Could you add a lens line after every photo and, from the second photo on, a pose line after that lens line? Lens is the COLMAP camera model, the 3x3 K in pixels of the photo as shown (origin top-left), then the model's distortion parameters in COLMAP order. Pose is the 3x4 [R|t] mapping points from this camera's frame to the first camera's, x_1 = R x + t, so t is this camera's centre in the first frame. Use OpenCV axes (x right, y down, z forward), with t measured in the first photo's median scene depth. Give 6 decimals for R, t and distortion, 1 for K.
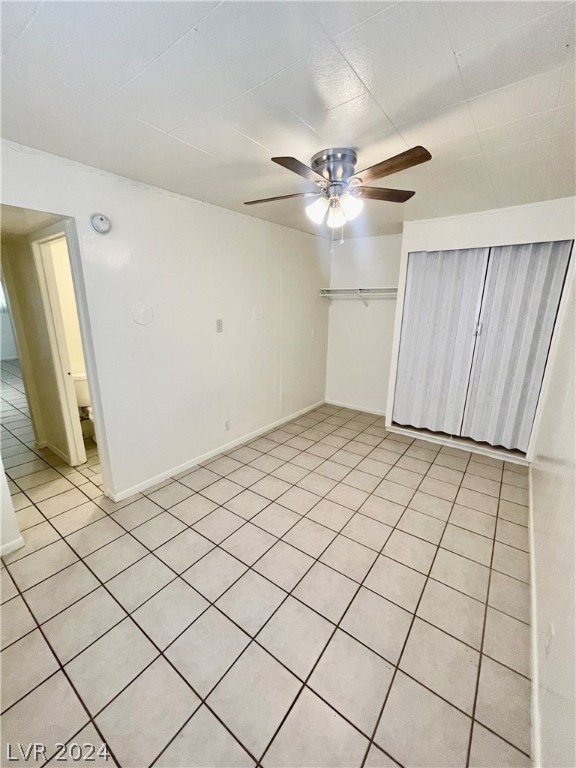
lens RADIAL K [[312.7, 0, 285.3], [0, 312.7, 376.0], [0, 0, 1]] dist [-0.001819, -0.000130]
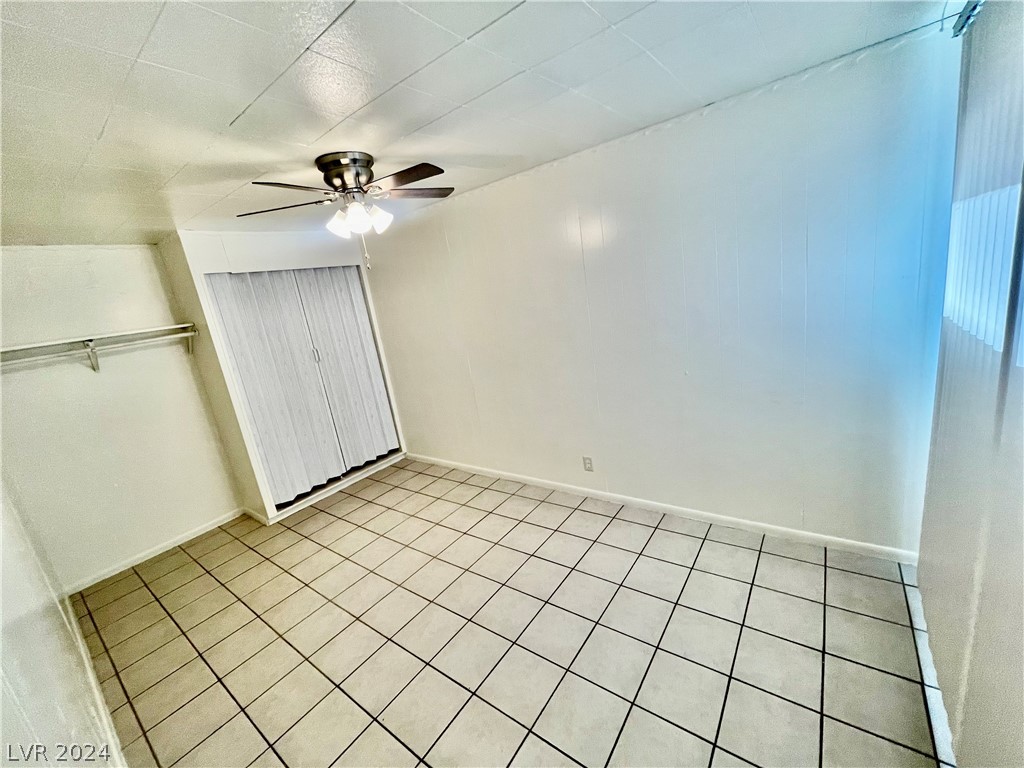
lens RADIAL K [[412.8, 0, 512.0], [0, 412.8, 384.0], [0, 0, 1]] dist [-0.001440, 0.000136]
pose [[0.001713, -0.235916, 0.971772, -0.626407], [0.371018, 0.902563, 0.218461, -0.136521], [-0.928624, 0.360171, 0.089075, 0.431281]]
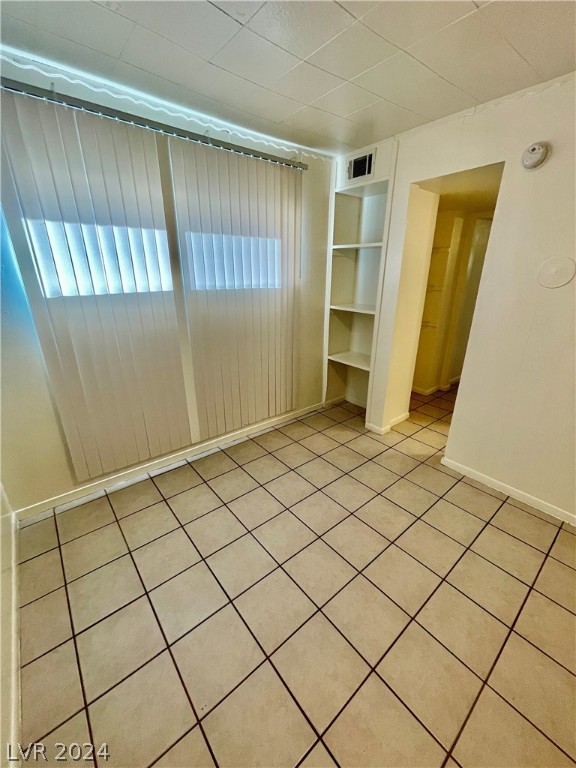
lens RADIAL K [[309.6, 0, 288.6], [0, 309.6, 381.5], [0, 0, 1]] dist [-0.001440, 0.000136]
pose [[-0.234708, 0.317569, -0.918729, 0.350457], [-0.232325, 0.899413, 0.370244, -0.078173], [0.943895, 0.300343, -0.137321, 0.496192]]
